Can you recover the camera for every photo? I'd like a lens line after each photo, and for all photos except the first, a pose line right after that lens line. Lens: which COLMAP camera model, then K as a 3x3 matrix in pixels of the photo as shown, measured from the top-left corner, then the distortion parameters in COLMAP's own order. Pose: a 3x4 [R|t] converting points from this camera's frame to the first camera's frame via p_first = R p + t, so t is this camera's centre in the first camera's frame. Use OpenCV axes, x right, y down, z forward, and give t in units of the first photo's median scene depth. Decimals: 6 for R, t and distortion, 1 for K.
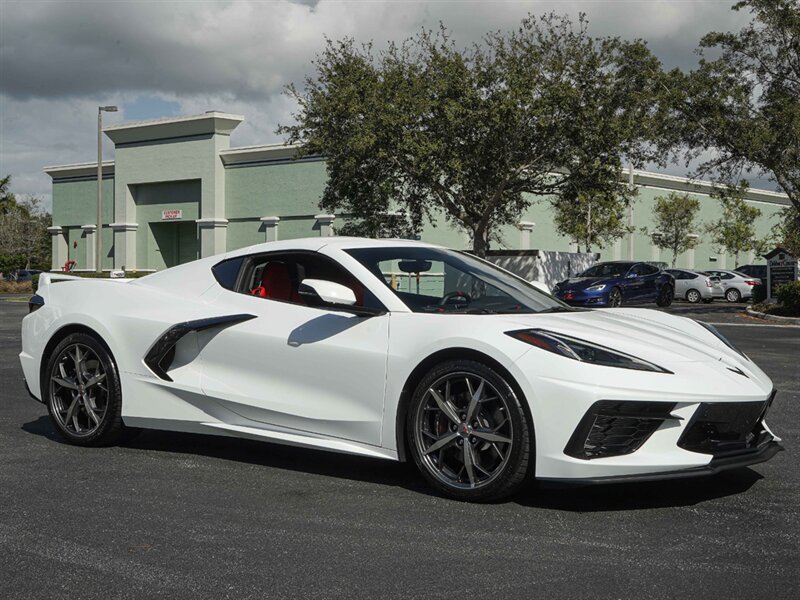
lens RADIAL K [[1185.0, 0, 401.6], [0, 1185.0, 298.6], [0, 0, 1]] dist [-0.004091, 0.012256]
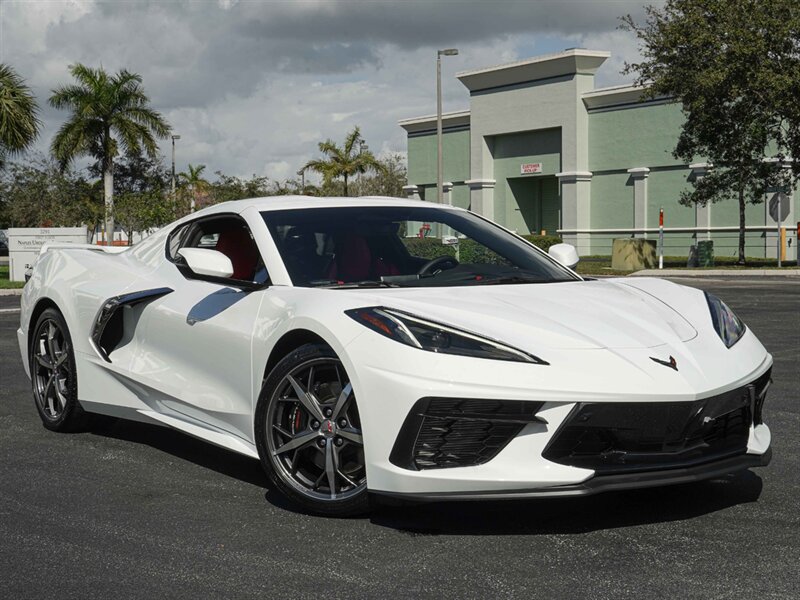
lens RADIAL K [[1356.5, 0, 401.6], [0, 1356.5, 299.0], [0, 0, 1]] dist [0.008967, -0.003547]
pose [[0.948237, 0.002123, -0.317557, 0.329174], [0.006330, 0.999653, 0.025585, -0.002929], [0.317501, -0.026271, 0.947894, 0.095223]]
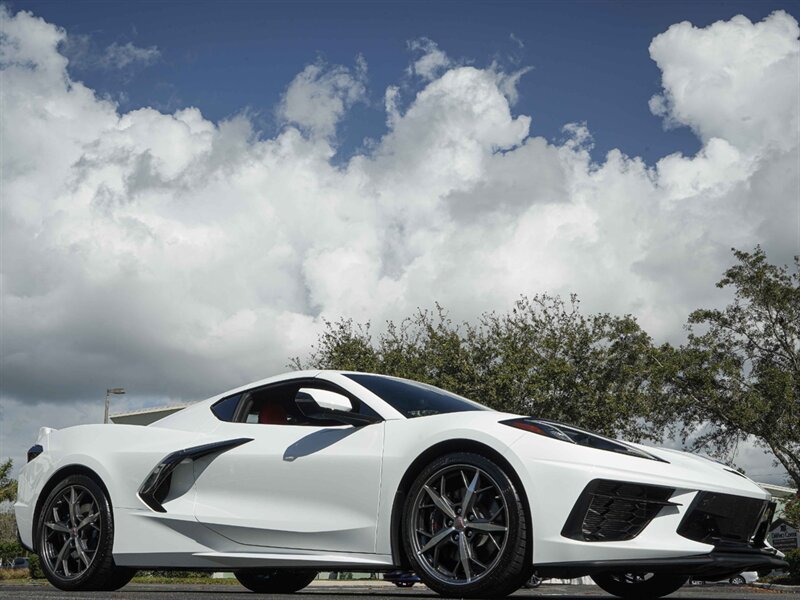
lens RADIAL K [[1169.9, 0, 389.6], [0, 1169.9, 298.9], [0, 0, 1]] dist [0.022718, -0.117724]
pose [[0.999949, 0.001565, -0.009957, 0.003147], [-0.004039, 0.967300, -0.253604, 0.140580], [0.009234, 0.253632, 0.967257, 0.007614]]
